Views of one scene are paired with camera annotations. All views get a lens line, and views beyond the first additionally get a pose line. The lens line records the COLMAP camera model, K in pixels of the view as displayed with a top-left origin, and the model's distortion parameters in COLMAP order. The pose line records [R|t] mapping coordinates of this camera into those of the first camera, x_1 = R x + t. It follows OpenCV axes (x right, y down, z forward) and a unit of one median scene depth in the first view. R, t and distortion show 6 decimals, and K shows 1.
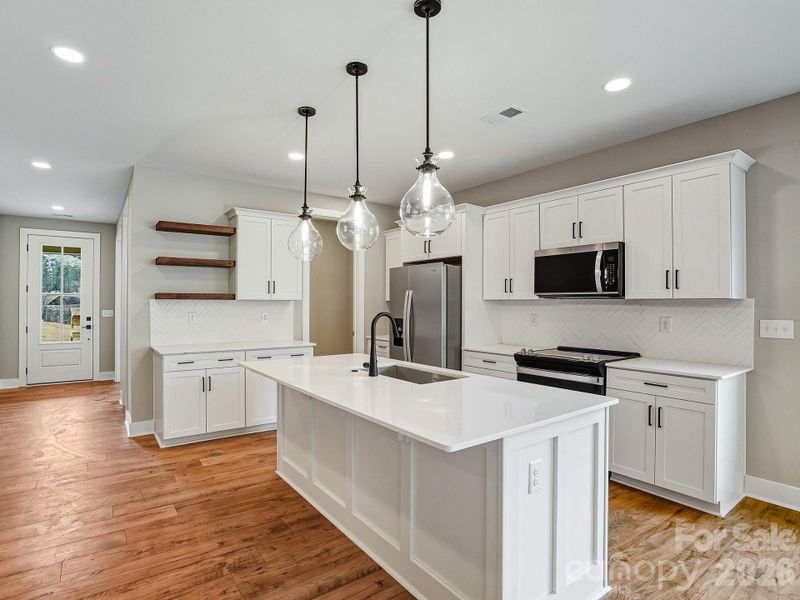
lens RADIAL K [[430.8, 0, 388.4], [0, 430.8, 303.2], [0, 0, 1]] dist [-0.035505, 0.001552]
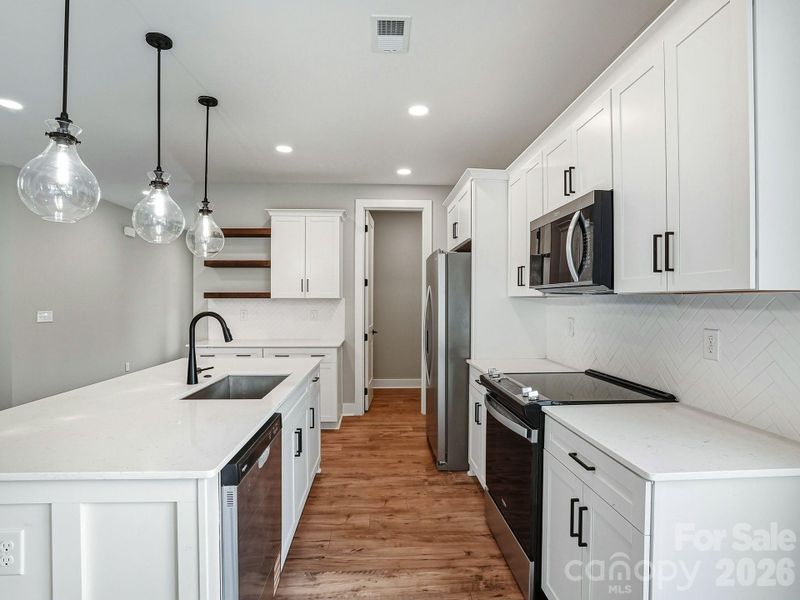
lens RADIAL K [[430.8, 0, 393.1], [0, 430.8, 303.1], [0, 0, 1]] dist [-0.035505, 0.001552]
pose [[0.845862, 0.001244, -0.533400, 0.470595], [0.001262, 0.999990, 0.004333, -0.000395], [0.533400, -0.004339, 0.845852, 0.296423]]
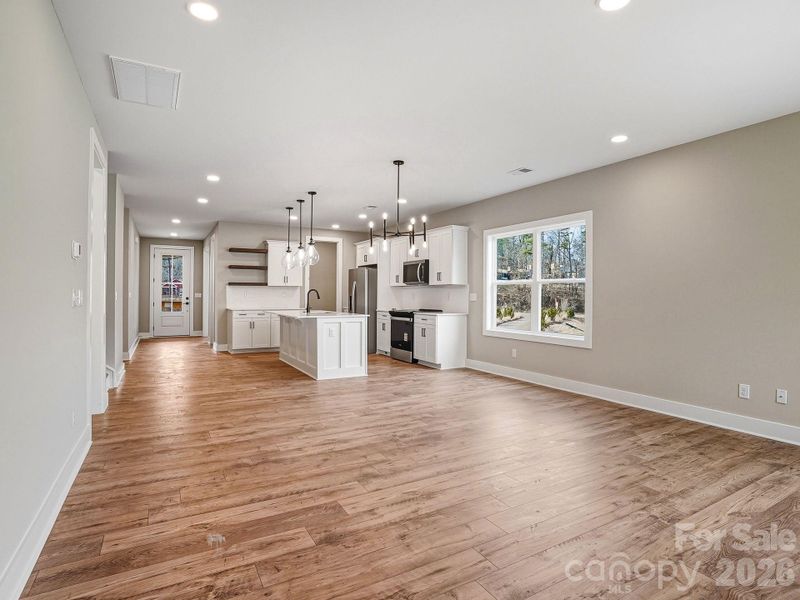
lens RADIAL K [[430.8, 0, 405.2], [0, 430.8, 294.7], [0, 0, 1]] dist [-0.035505, 0.001552]
pose [[0.995546, 0.003355, -0.094213, 0.499357], [-0.003196, 0.999993, 0.001848, 0.028845], [0.094218, -0.001538, 0.995550, -0.985246]]
